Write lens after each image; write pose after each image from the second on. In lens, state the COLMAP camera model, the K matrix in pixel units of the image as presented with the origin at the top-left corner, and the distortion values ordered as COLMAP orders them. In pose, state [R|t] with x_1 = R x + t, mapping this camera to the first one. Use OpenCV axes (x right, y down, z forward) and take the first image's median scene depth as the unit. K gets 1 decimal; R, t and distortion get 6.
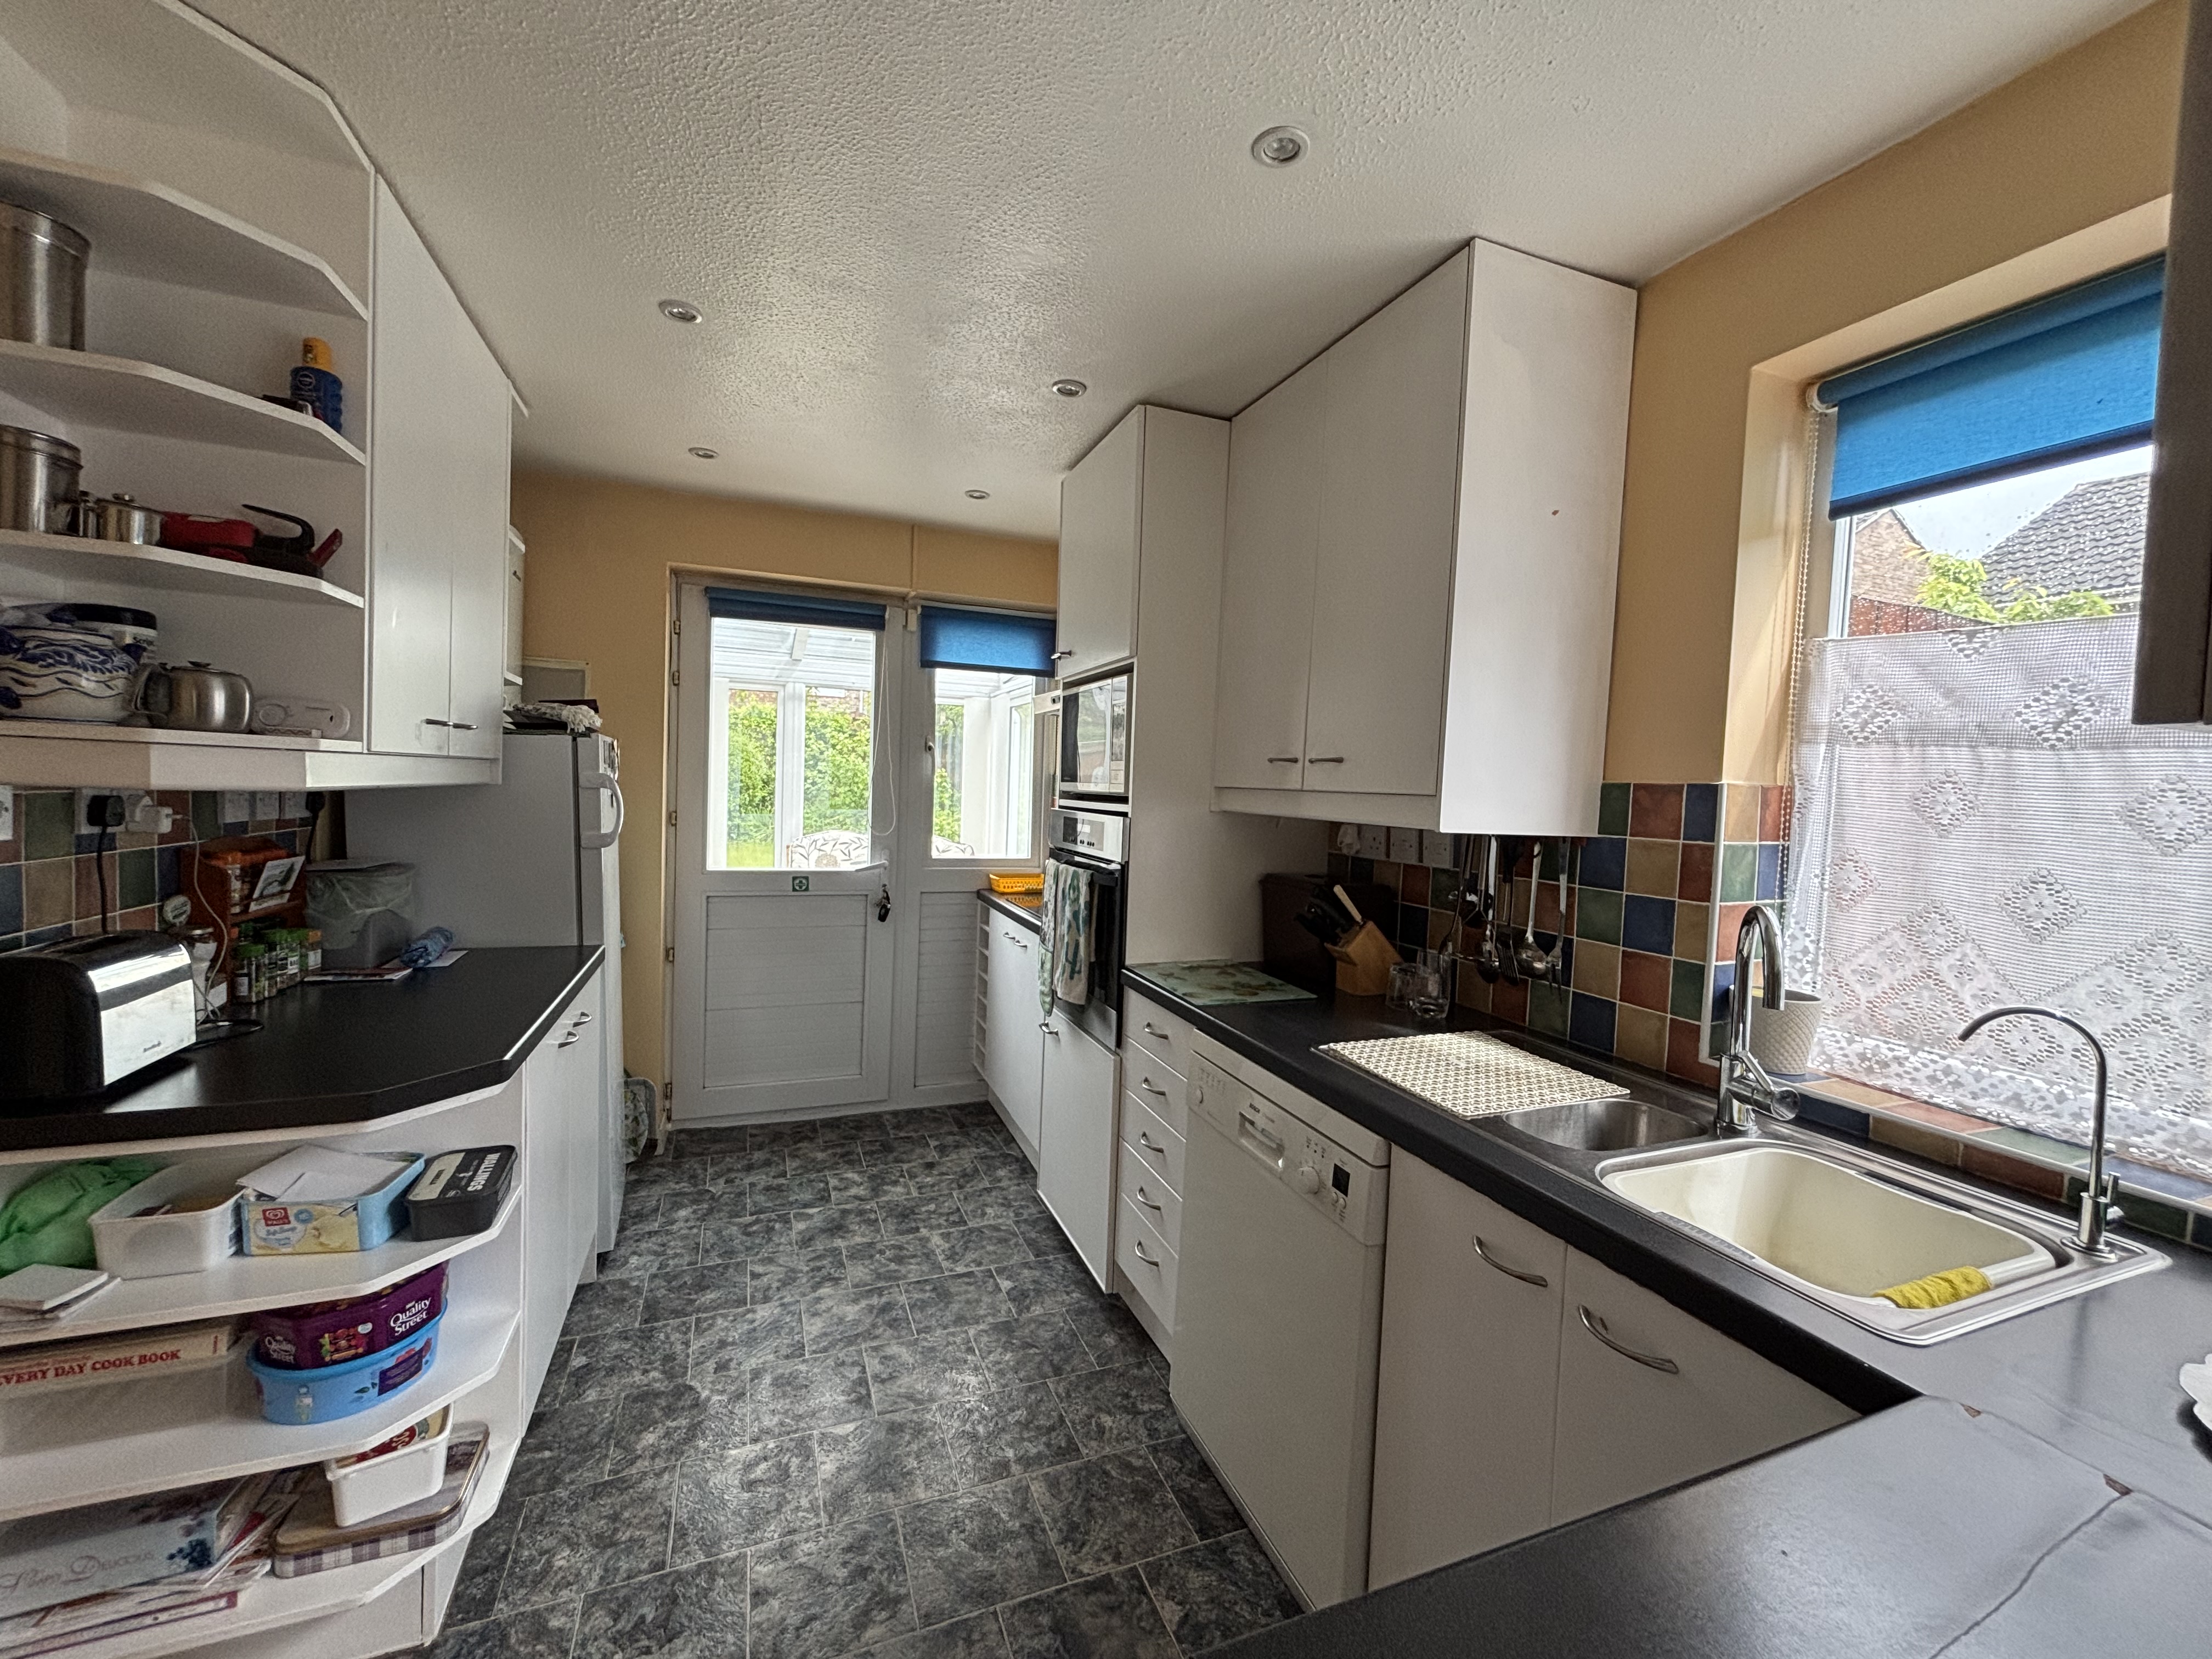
lens RADIAL K [[893.3, 0, 1107.3], [0, 893.3, 817.2], [0, 0, 1]] dist [0.002541, 0.000199]
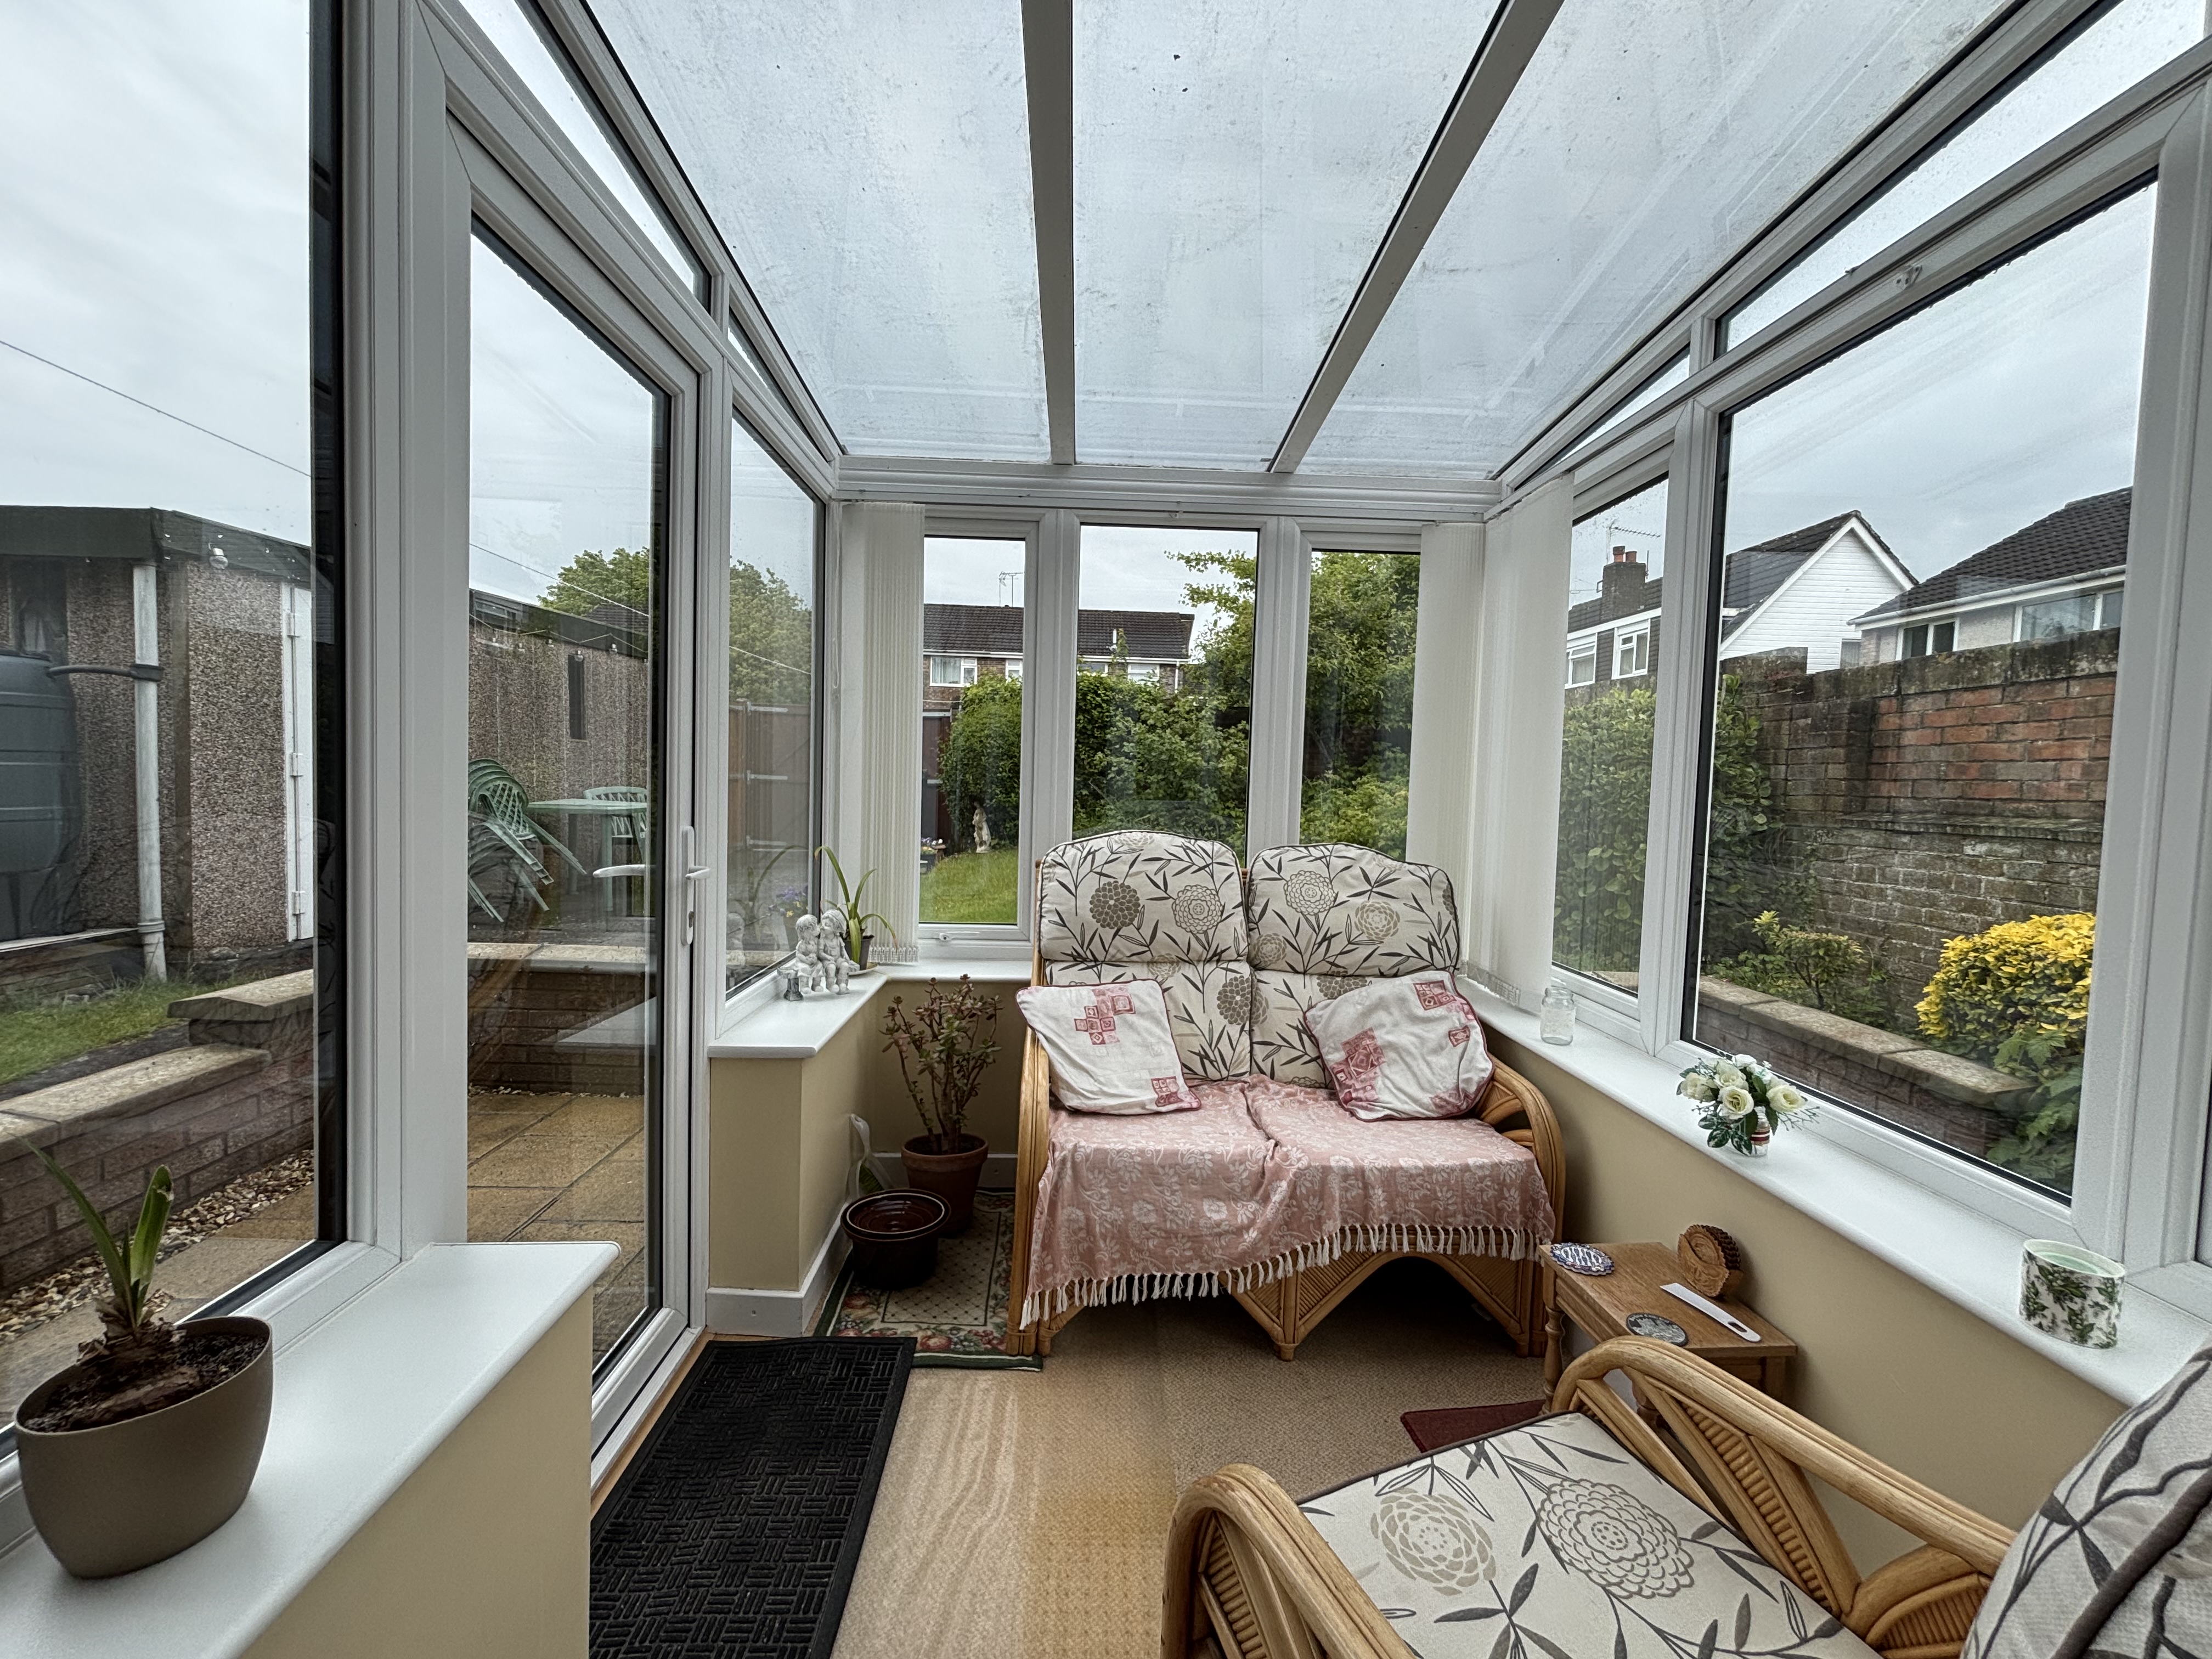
lens RADIAL K [[893.3, 0, 1106.0], [0, 893.3, 823.3], [0, 0, 1]] dist [0.002541, 0.000199]
pose [[0.941279, 0.007202, -0.337552, -0.376424], [-0.006529, 0.999974, 0.003130, 0.021740], [0.337566, -0.000742, 0.941302, 1.297855]]
